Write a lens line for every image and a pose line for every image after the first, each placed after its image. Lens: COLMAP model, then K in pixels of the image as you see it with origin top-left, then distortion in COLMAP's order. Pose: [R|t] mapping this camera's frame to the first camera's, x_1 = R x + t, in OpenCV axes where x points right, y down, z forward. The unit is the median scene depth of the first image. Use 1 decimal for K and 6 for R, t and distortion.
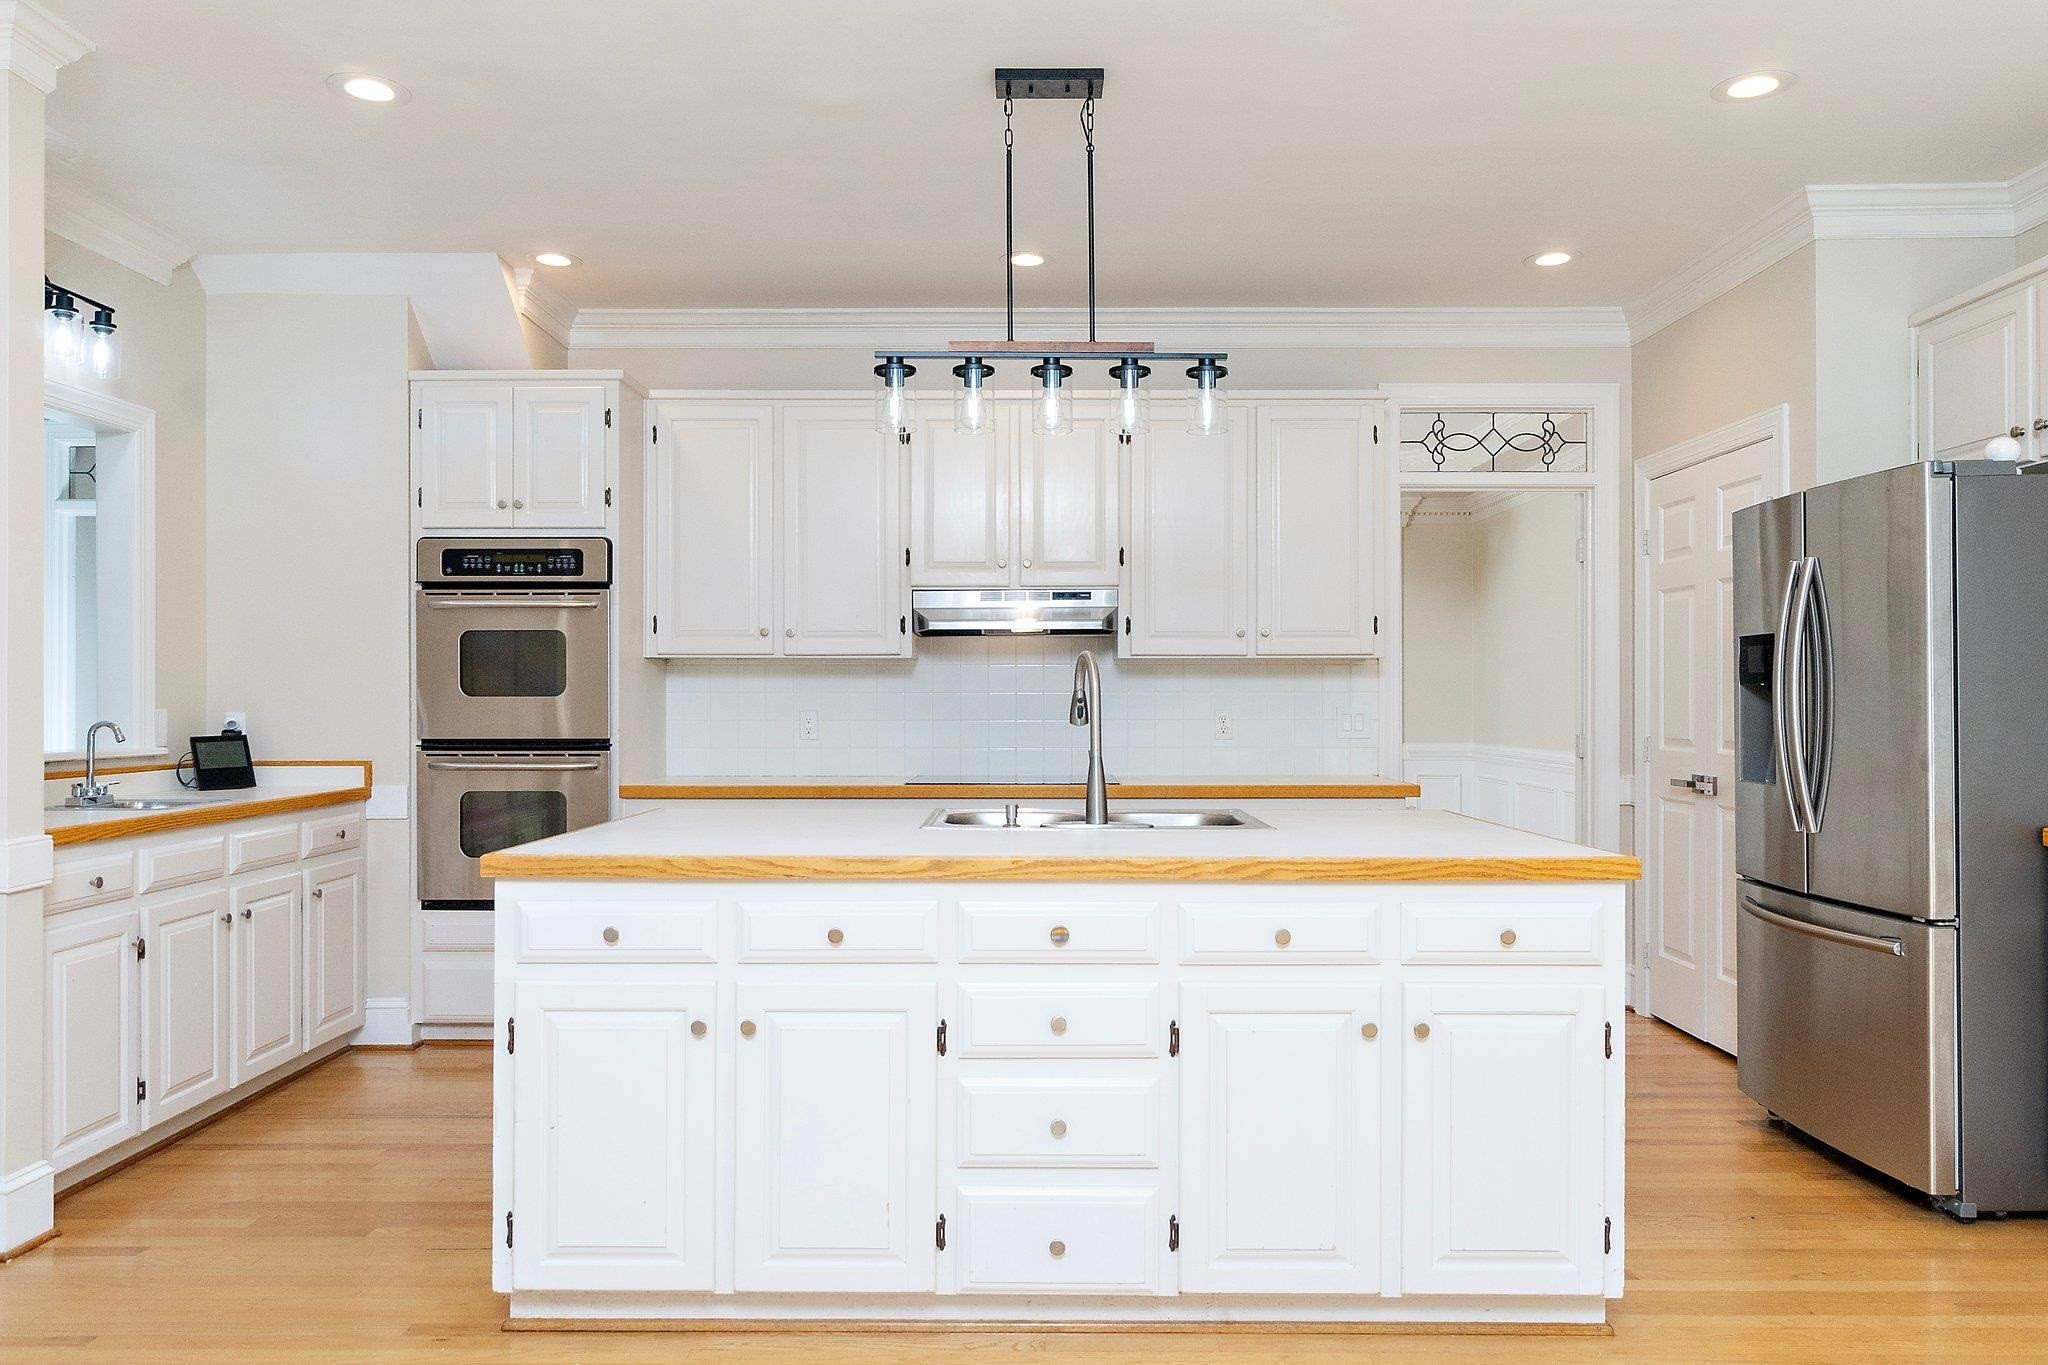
lens RADIAL K [[1450.6, 0, 1026.6], [0, 1450.6, 689.8], [0, 0, 1]] dist [-0.010809, -0.001417]
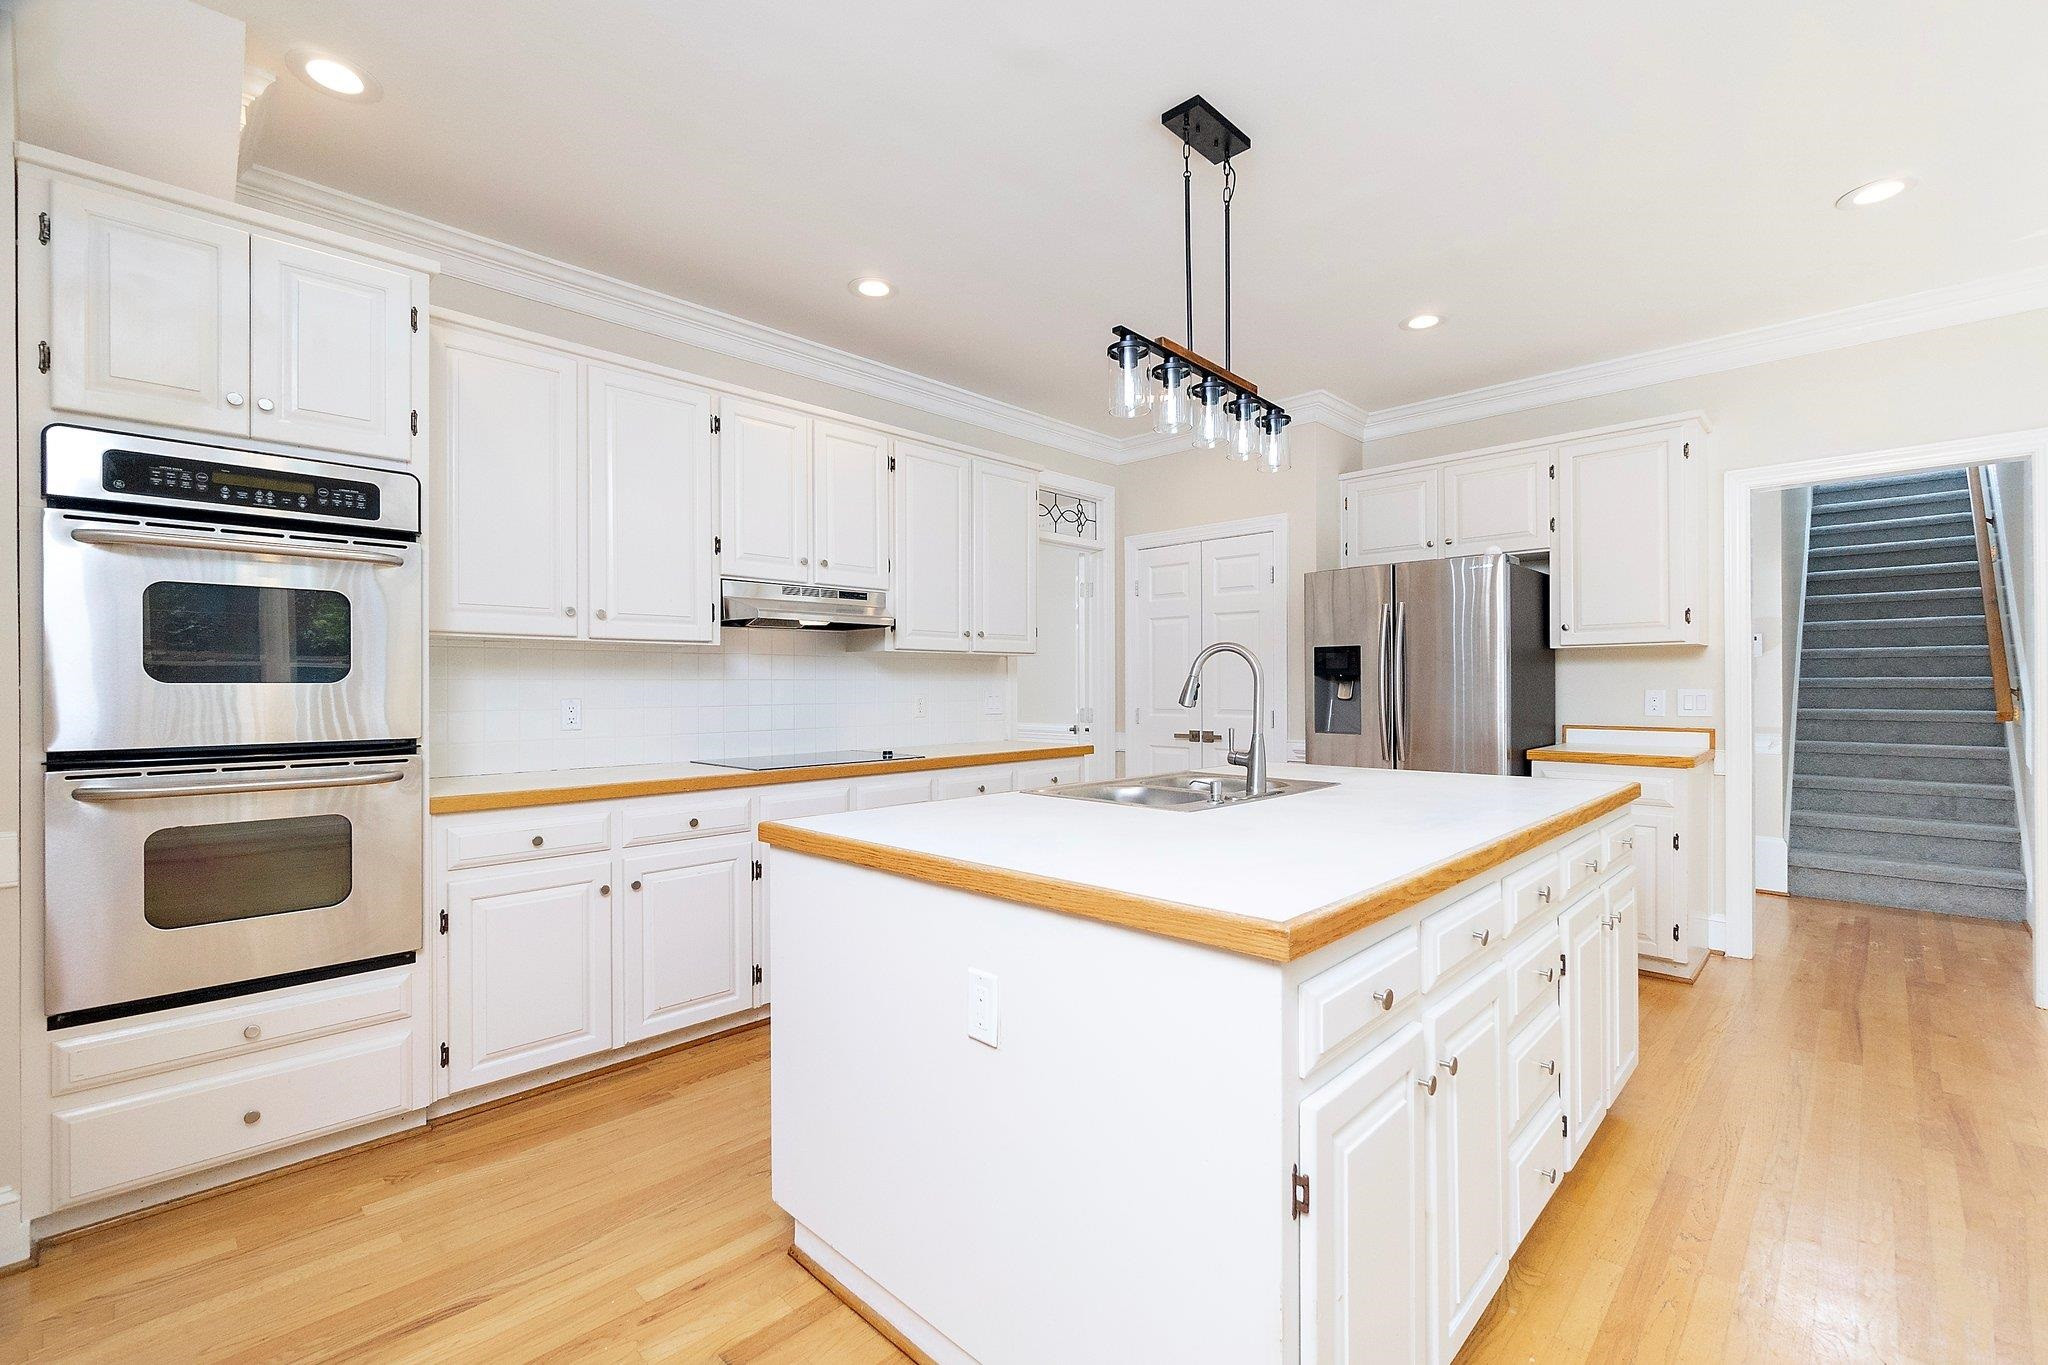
lens RADIAL K [[885.2, 0, 1024.0], [0, 885.2, 682.5], [0, 0, 1]] dist [-0.001235, -0.000197]
pose [[0.689875, 0.000807, 0.723928, -0.404730], [-0.001979, 0.999998, 0.000771, 0.003303], [-0.723926, -0.001964, 0.689875, 0.445281]]
